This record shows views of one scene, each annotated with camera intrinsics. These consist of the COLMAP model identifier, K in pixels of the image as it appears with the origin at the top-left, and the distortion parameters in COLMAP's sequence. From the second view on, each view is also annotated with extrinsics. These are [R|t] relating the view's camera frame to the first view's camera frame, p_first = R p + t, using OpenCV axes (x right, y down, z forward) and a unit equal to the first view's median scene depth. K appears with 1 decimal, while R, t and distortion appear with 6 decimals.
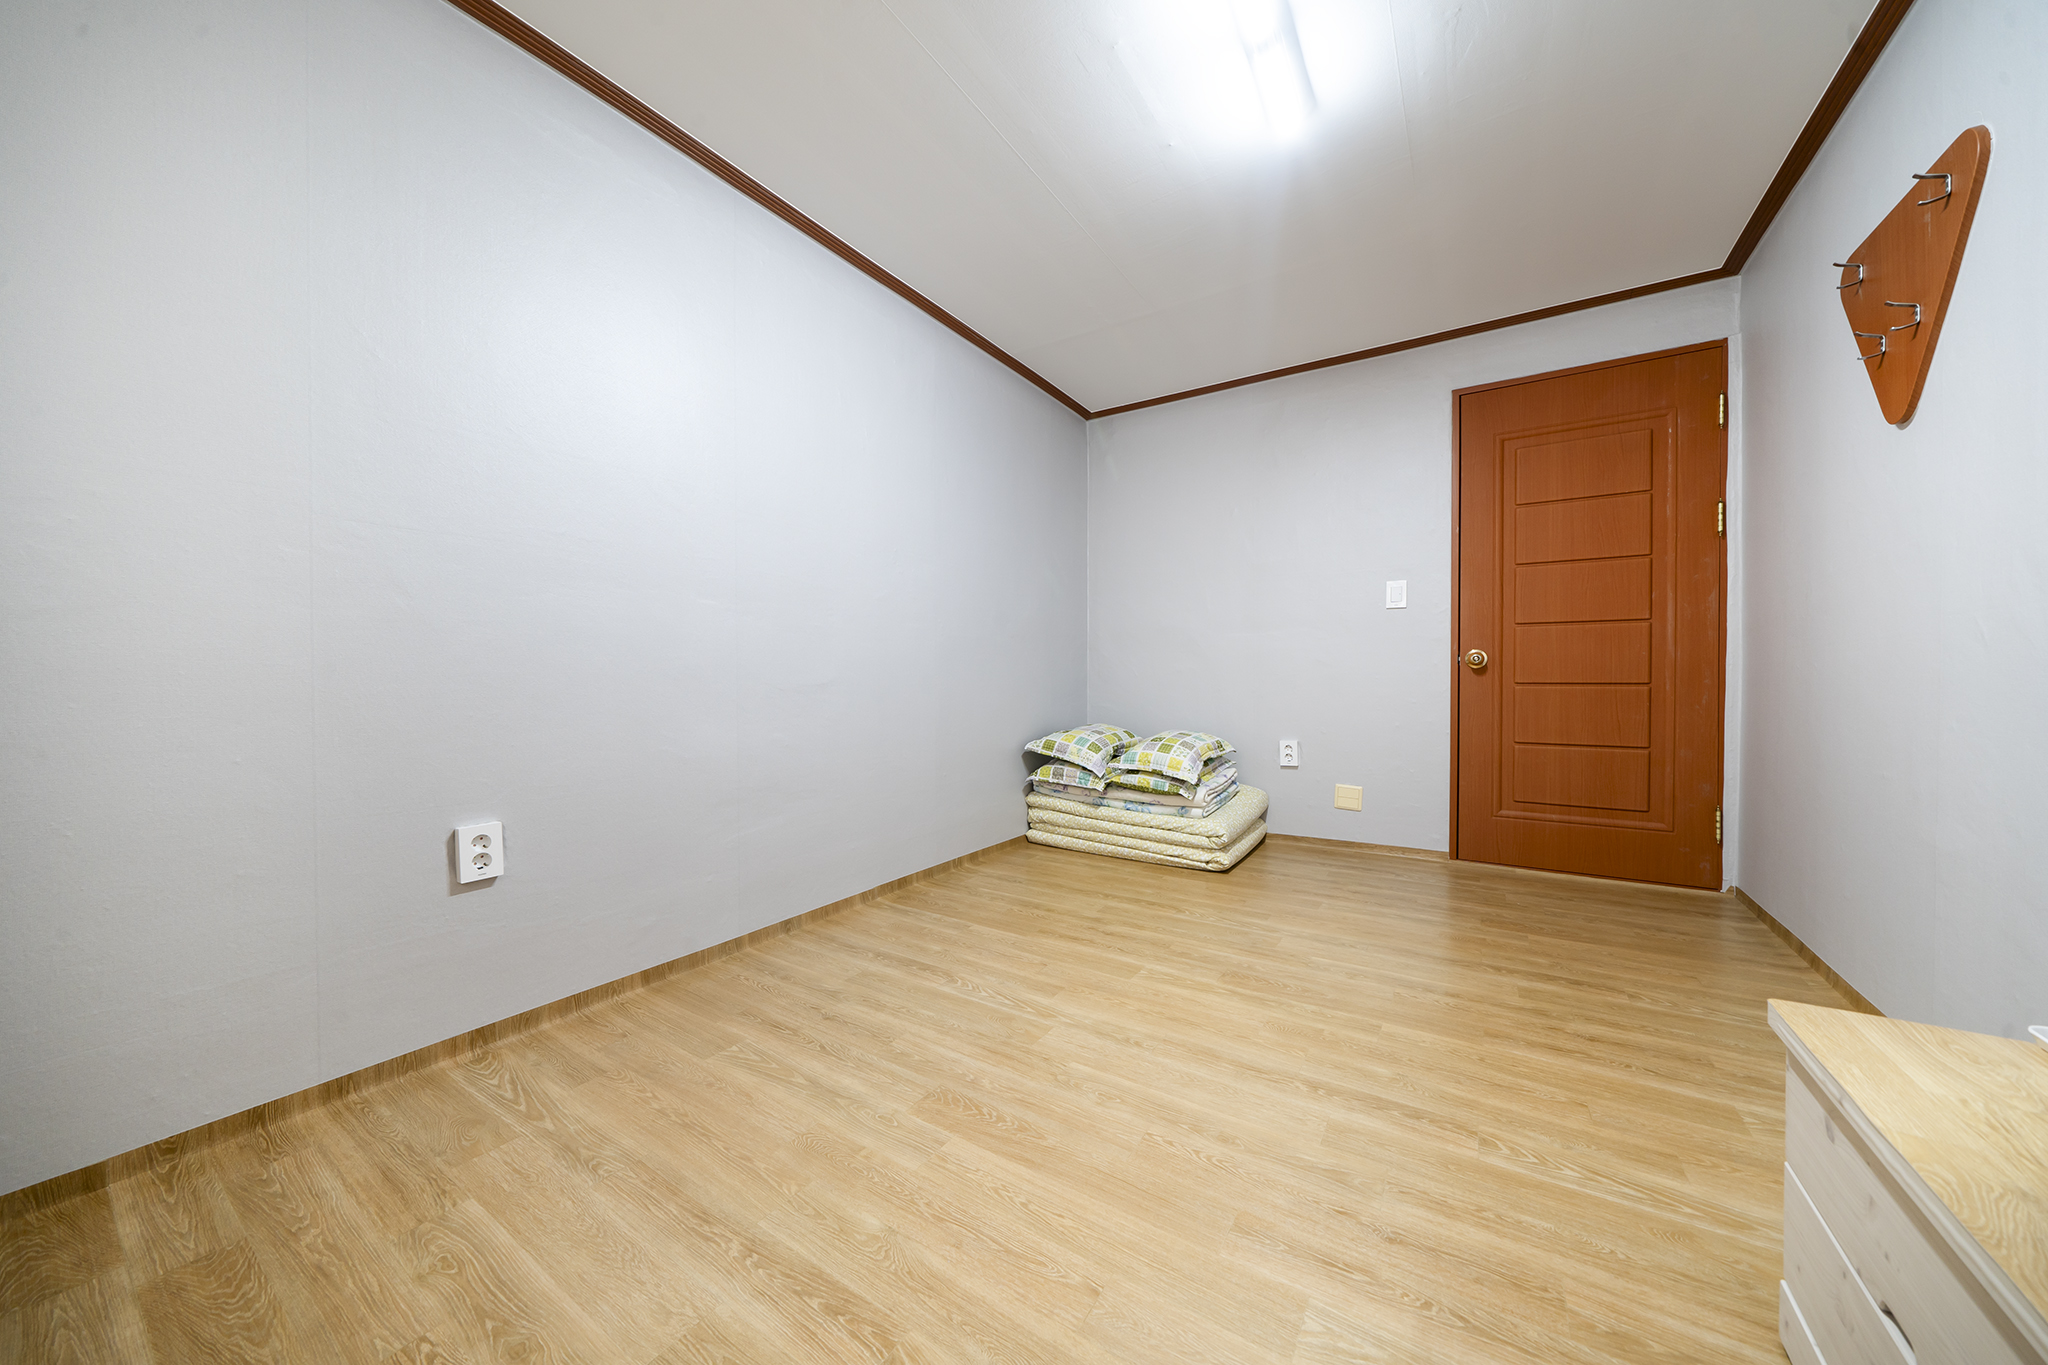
lens RADIAL K [[719.9, 0, 1006.5], [0, 719.9, 691.0], [0, 0, 1]] dist [-0.000037, -0.006762]
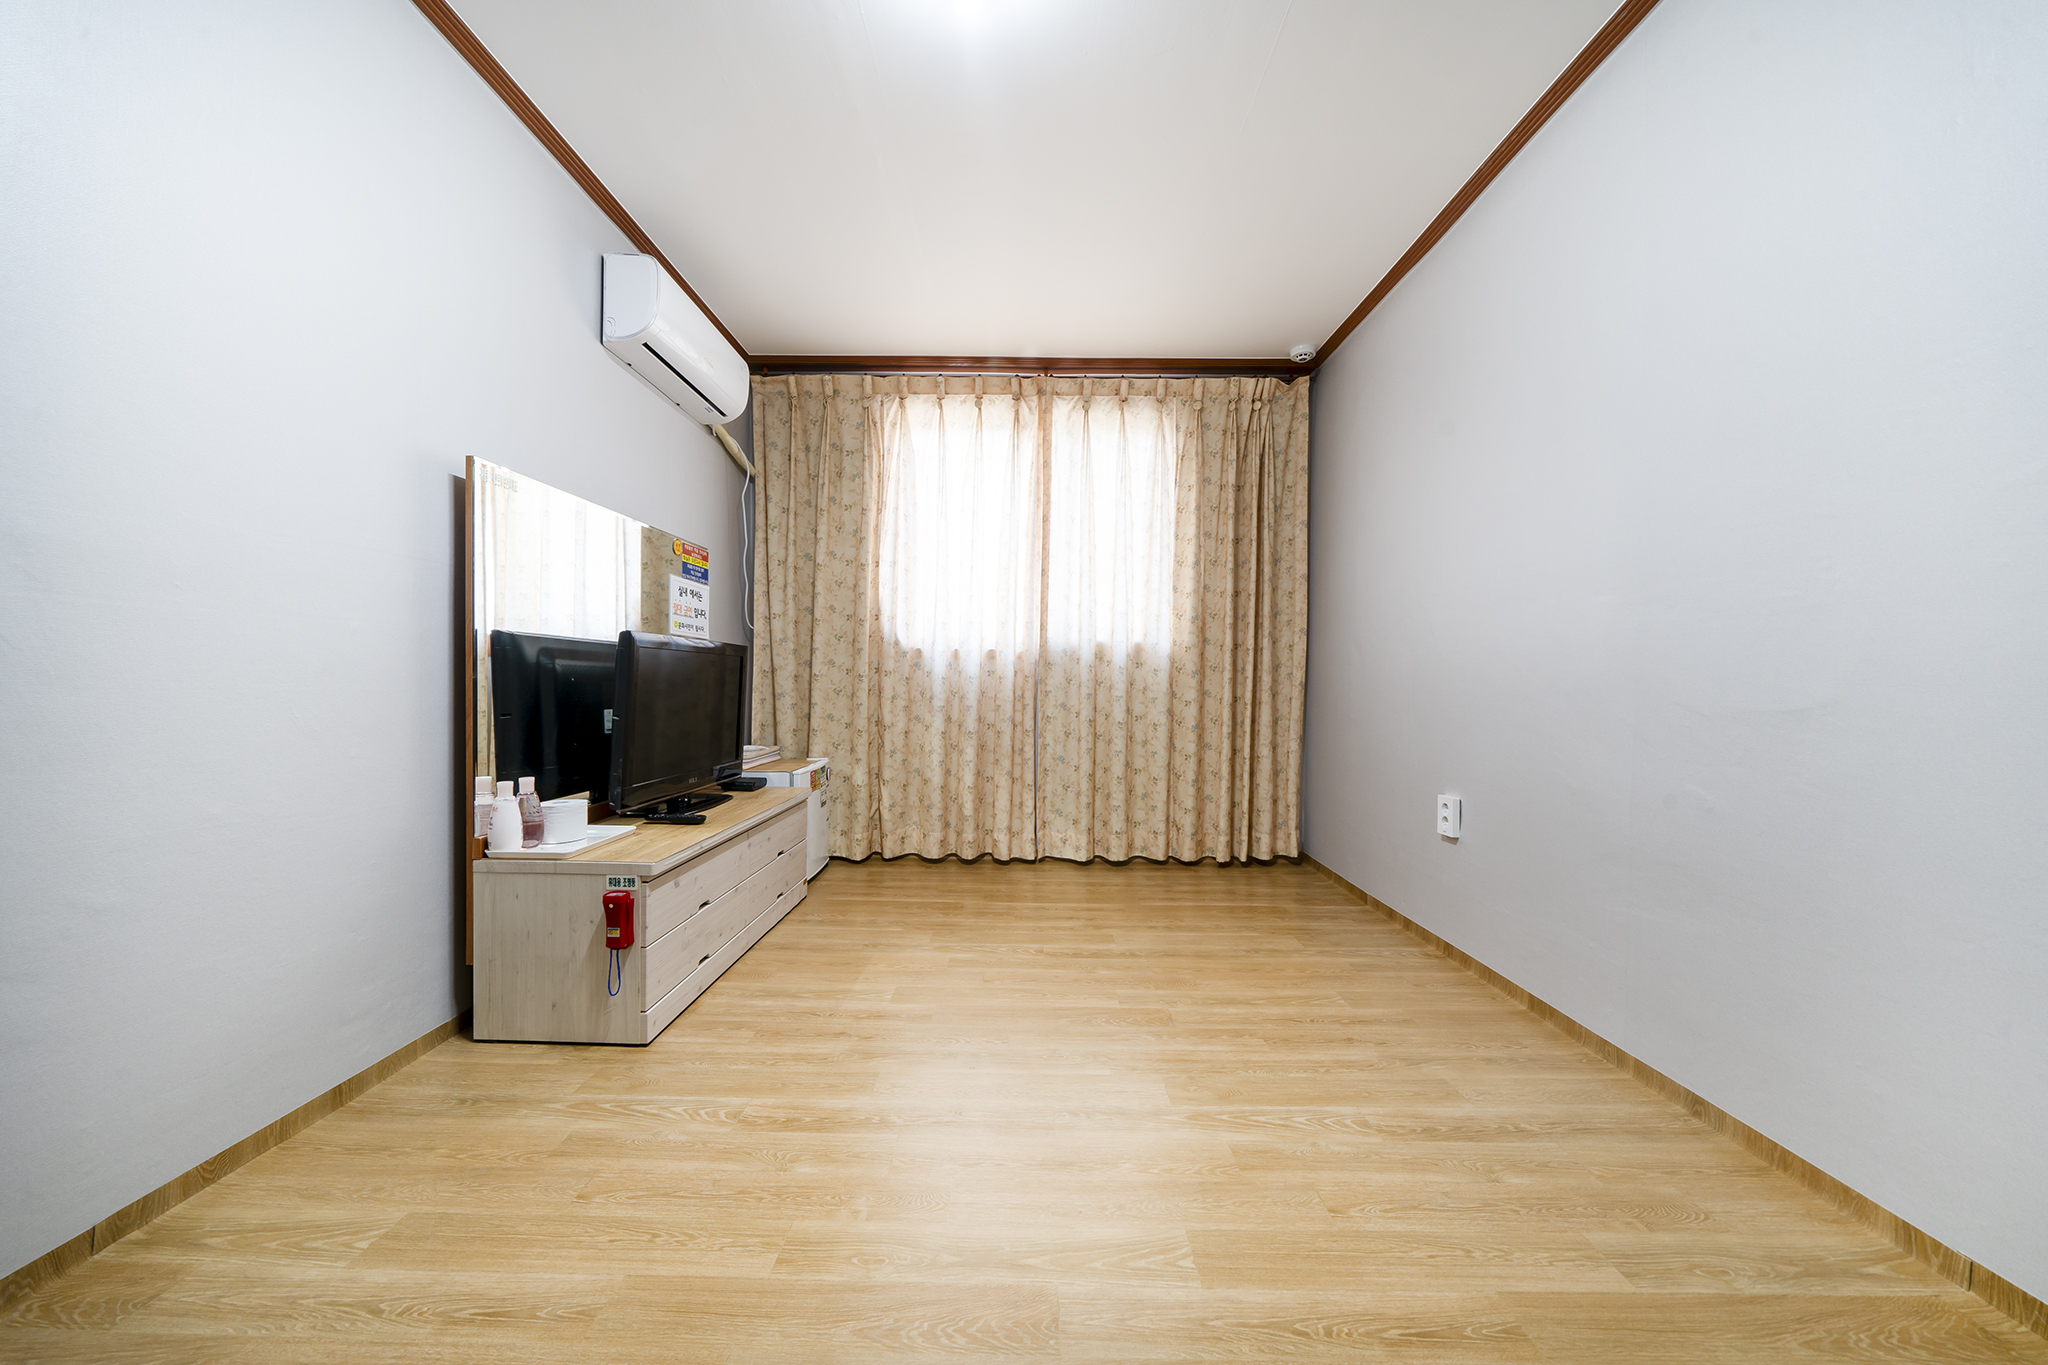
lens RADIAL K [[697.7, 0, 1017.8], [0, 697.7, 689.9], [0, 0, 1]] dist [-0.000766, 0.000102]
pose [[-0.839442, -0.000540, -0.543448, 0.633085], [-0.016215, 0.999579, 0.024053, -0.034844], [0.543207, 0.029003, -0.839098, 1.504344]]
